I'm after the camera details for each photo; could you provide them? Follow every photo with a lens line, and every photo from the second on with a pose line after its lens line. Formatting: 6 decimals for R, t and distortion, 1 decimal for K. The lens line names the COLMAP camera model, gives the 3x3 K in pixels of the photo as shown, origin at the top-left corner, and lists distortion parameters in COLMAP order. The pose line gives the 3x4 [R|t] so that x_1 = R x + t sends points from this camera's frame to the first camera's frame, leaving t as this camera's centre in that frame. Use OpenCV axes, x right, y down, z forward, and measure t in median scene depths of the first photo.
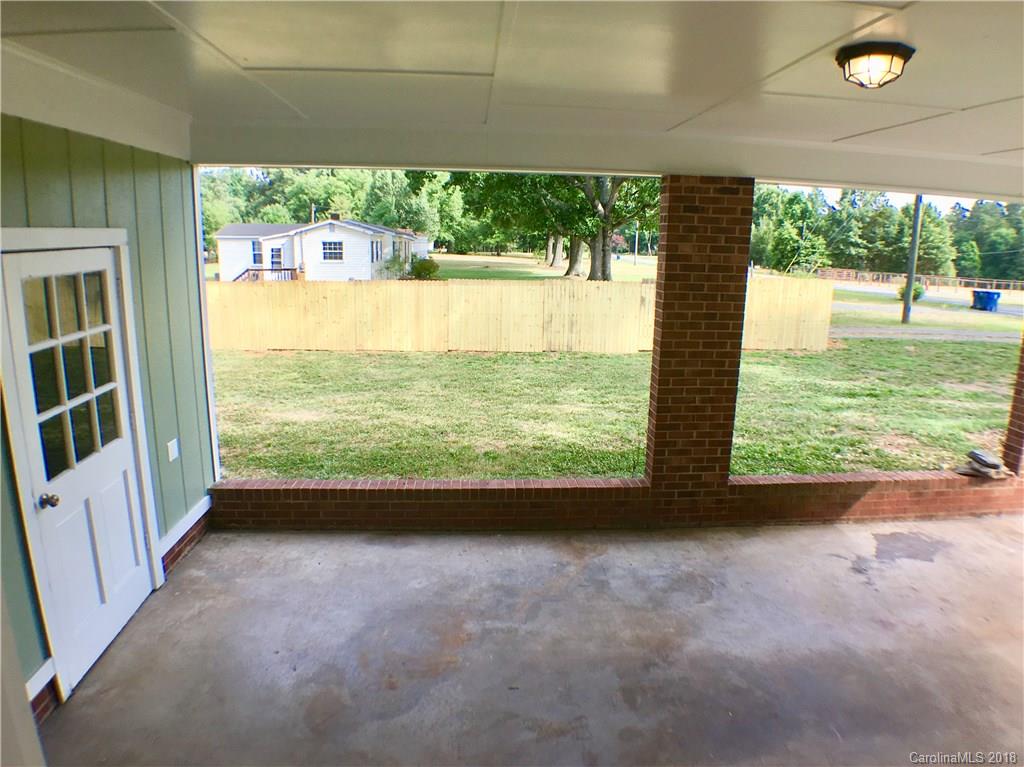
lens RADIAL K [[637.5, 0, 524.1], [0, 637.5, 378.6], [0, 0, 1]] dist [-0.109356, 0.031200]
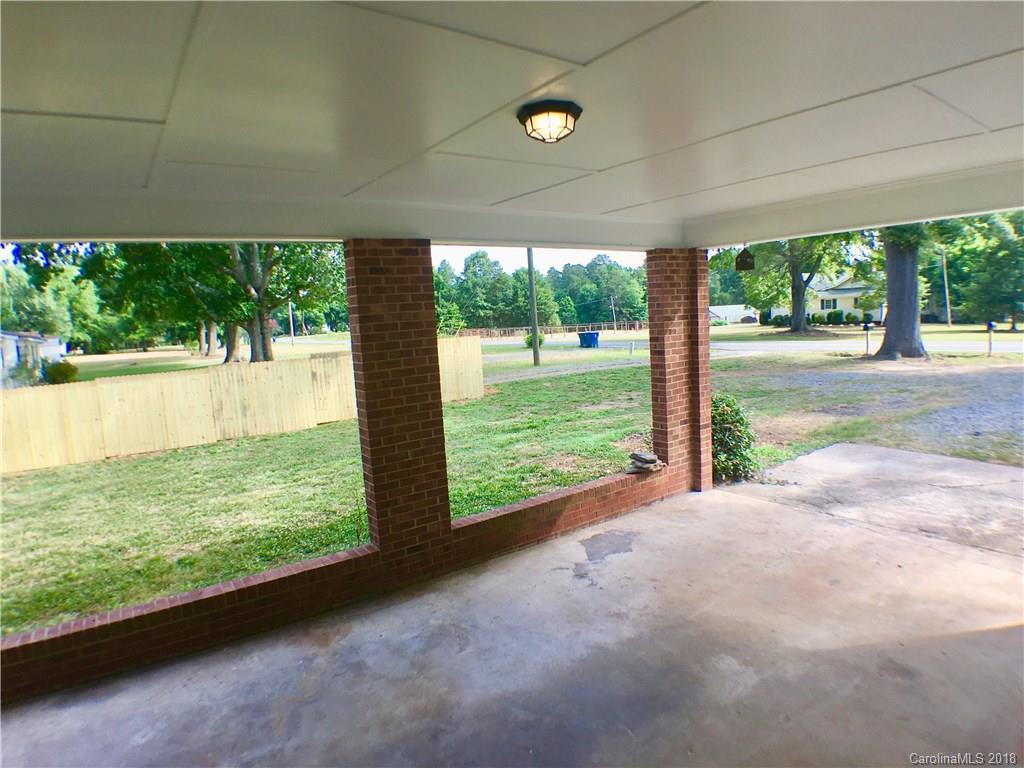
lens RADIAL K [[594.5, 0, 513.5], [0, 594.5, 379.0], [0, 0, 1]] dist [-0.093258, 0.007528]
pose [[0.855355, -0.127427, 0.502126, -0.025765], [0.183096, 0.981079, -0.062923, 0.002961], [-0.484607, 0.145759, 0.862502, 0.043266]]
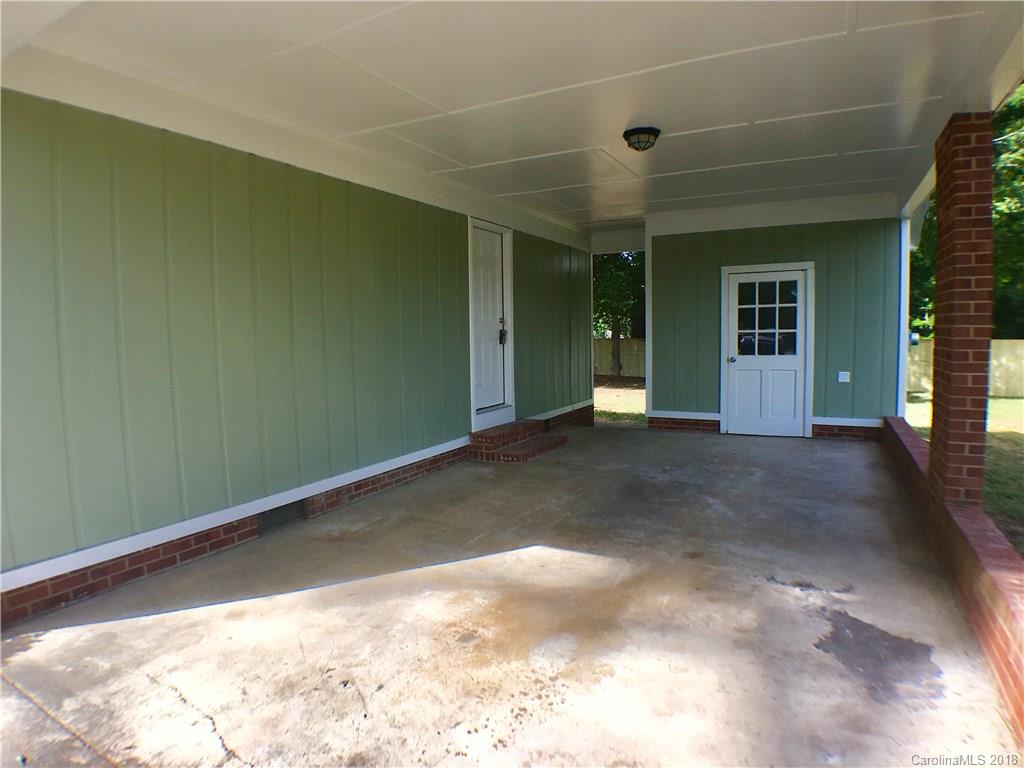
lens RADIAL K [[594.5, 0, 513.5], [0, 594.5, 379.0], [0, 0, 1]] dist [-0.093258, 0.007528]
pose [[-0.535271, 0.055873, -0.842830, 0.687545], [-0.173379, 0.969297, 0.174368, -0.004498], [0.826695, 0.239463, -0.509149, 0.510922]]
